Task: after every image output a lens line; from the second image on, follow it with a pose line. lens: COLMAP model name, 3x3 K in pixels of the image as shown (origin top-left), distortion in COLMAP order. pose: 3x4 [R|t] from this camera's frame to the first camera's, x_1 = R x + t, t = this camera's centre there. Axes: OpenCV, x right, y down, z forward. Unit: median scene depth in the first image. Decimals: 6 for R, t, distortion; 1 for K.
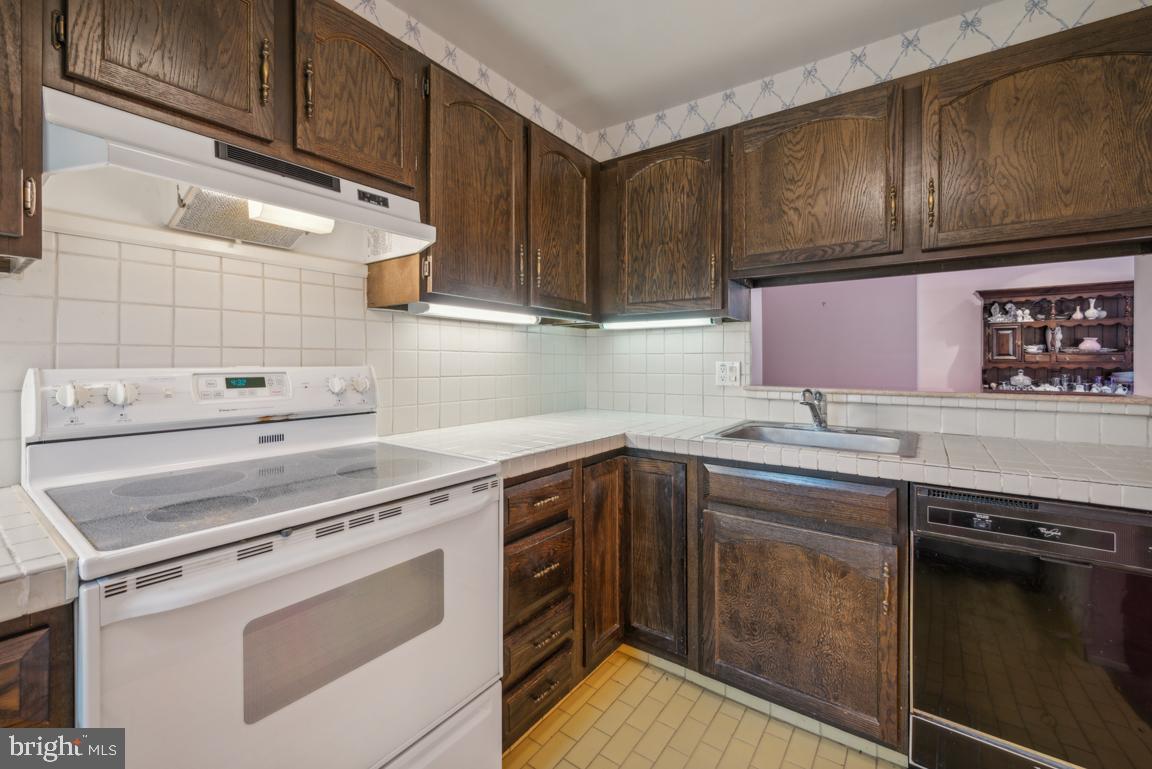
lens RADIAL K [[479.1, 0, 581.7], [0, 479.1, 362.6], [0, 0, 1]] dist [-0.001182, -0.000052]
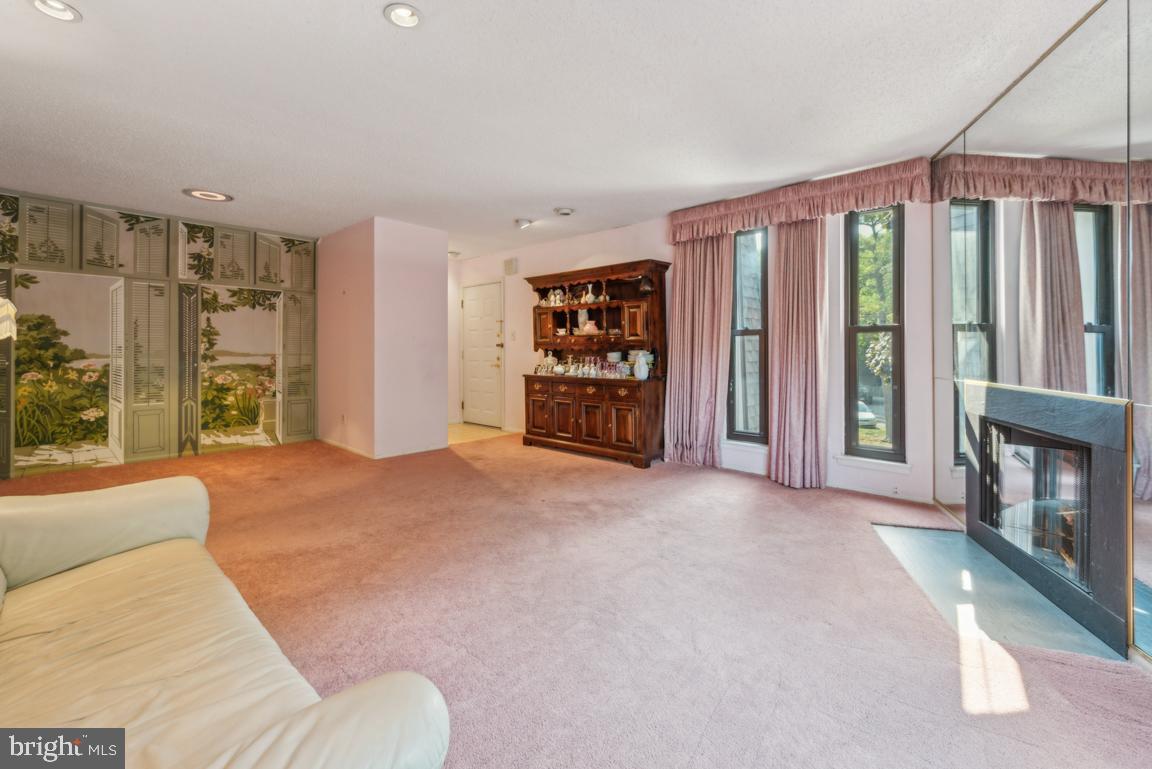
lens RADIAL K [[489.8, 0, 571.2], [0, 489.8, 350.9], [0, 0, 1]] dist [-0.002017, -0.000565]
pose [[0.990925, 0.000800, -0.134417, 3.394642], [-0.001147, 0.999996, -0.002509, 0.052356], [0.134415, 0.002640, 0.990922, -0.249807]]
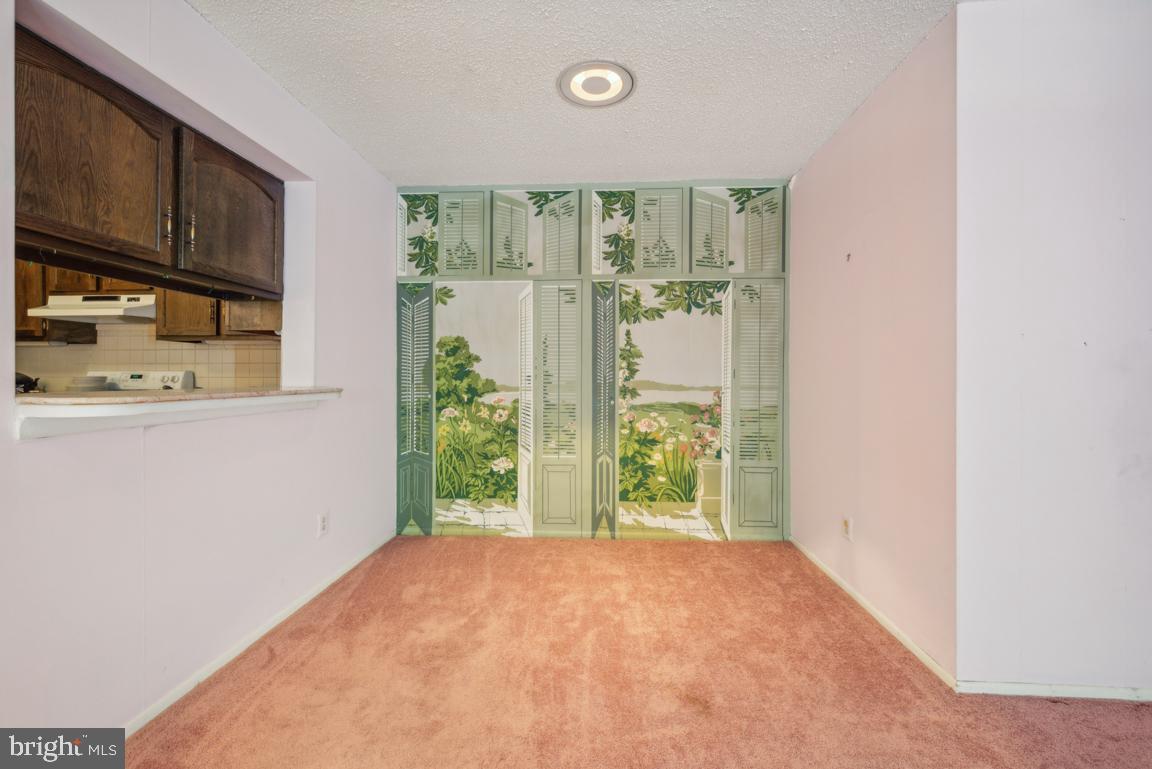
lens RADIAL K [[471.8, 0, 579.4], [0, 471.8, 380.5], [0, 0, 1]] dist [-0.000612, -0.000387]
pose [[0.537264, 0.002813, -0.843409, 2.224190], [-0.002877, 0.999995, 0.001503, 0.040833], [0.843409, 0.001619, 0.537270, 1.313137]]
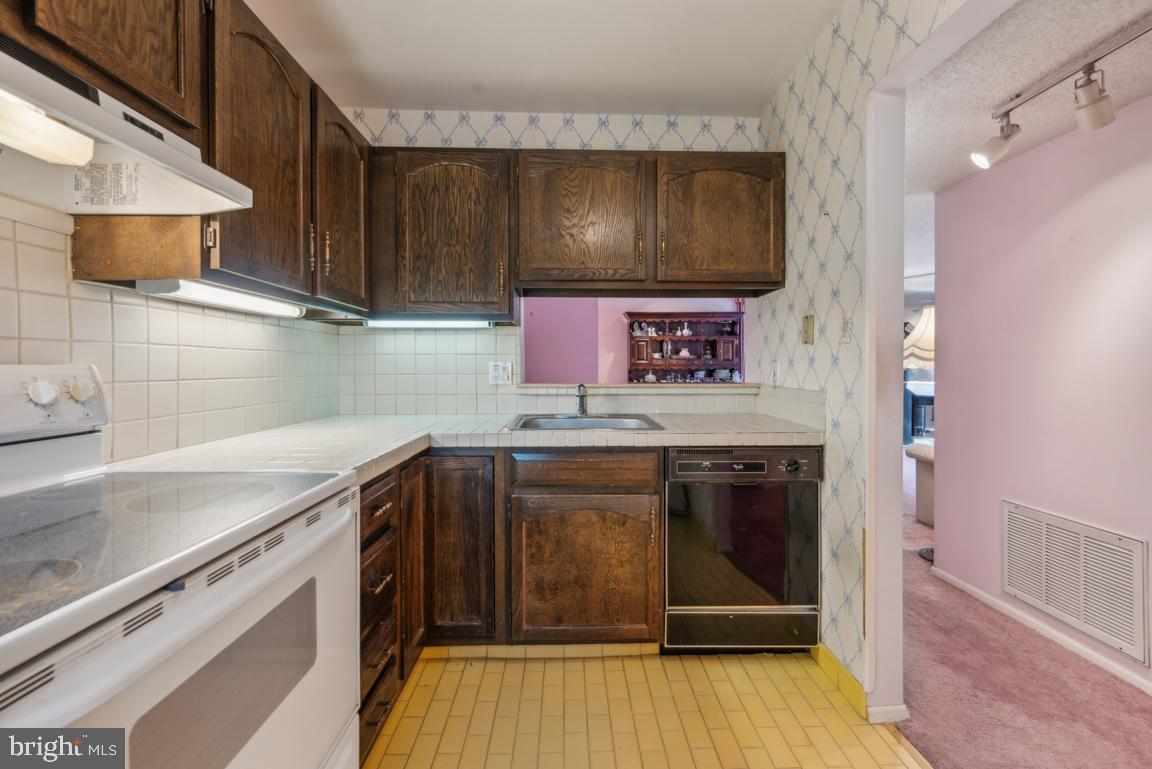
lens RADIAL K [[480.4, 0, 577.9], [0, 480.4, 370.7], [0, 0, 1]] dist [-0.001710, -0.000258]
pose [[0.798611, -0.006835, 0.601809, -0.286305], [0.002382, 0.999964, 0.008196, 0.011573], [-0.601843, -0.005112, 0.798598, 0.026357]]
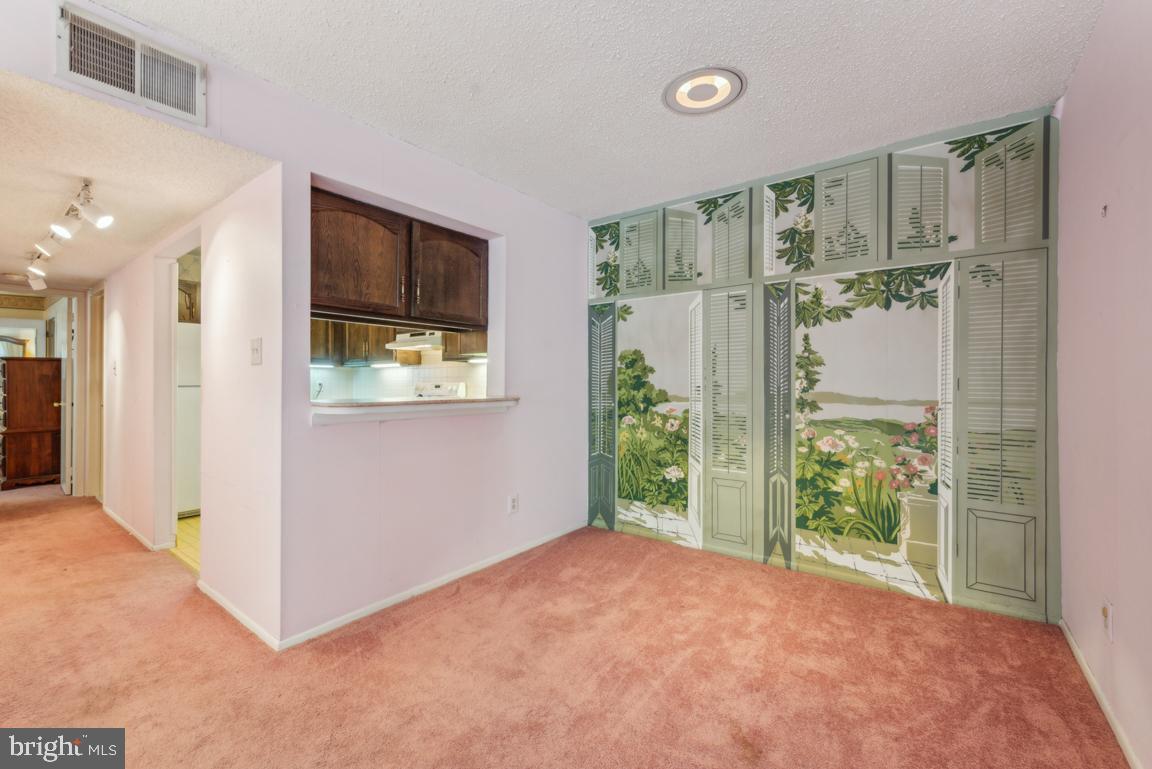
lens RADIAL K [[480.0, 0, 576.0], [0, 480.0, 384.5], [0, 0, 1]] dist [0.000006, -0.000408]
pose [[-0.027846, -0.001819, -0.999611, 2.457094], [-0.003565, 0.999992, -0.001720, 0.022037], [0.999606, 0.003515, -0.027852, 1.748745]]
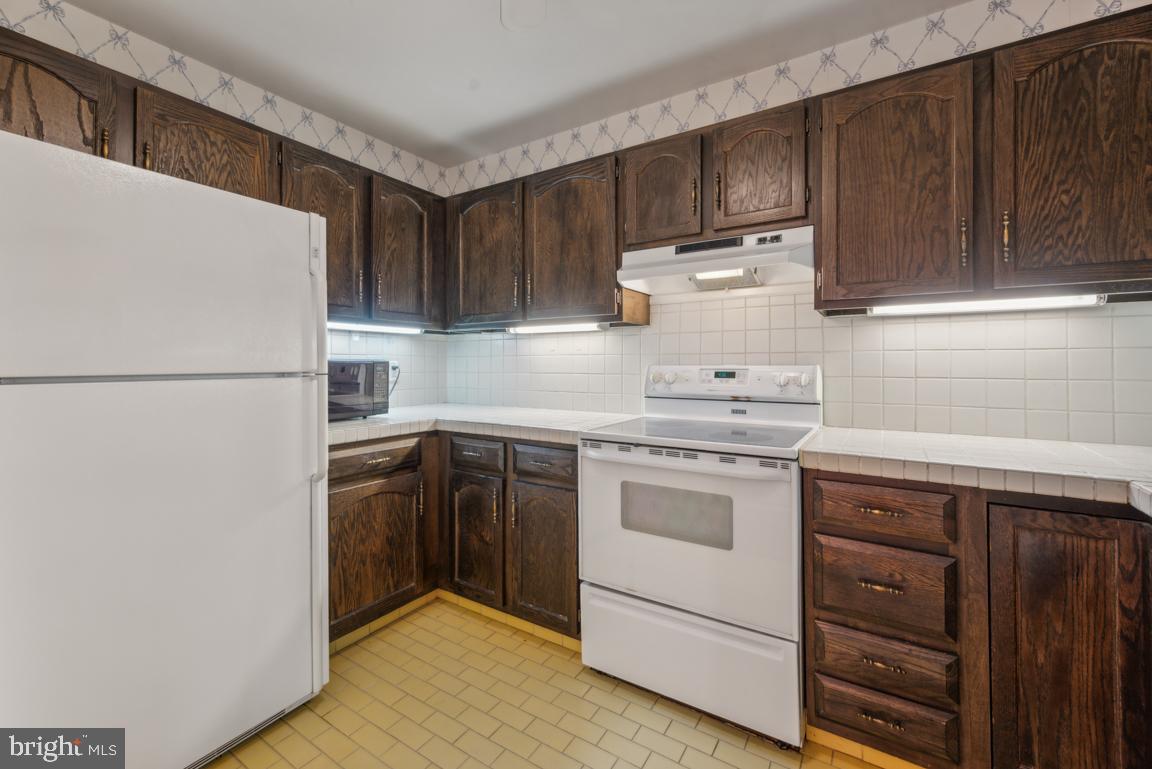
lens RADIAL K [[468.9, 0, 581.4], [0, 468.9, 361.9], [0, 0, 1]] dist [0.000145, 0.000312]
pose [[0.061067, -0.007346, -0.998107, 0.683775], [-0.002960, 0.999967, -0.007541, 0.008698], [0.998129, 0.003415, 0.061044, 0.325816]]
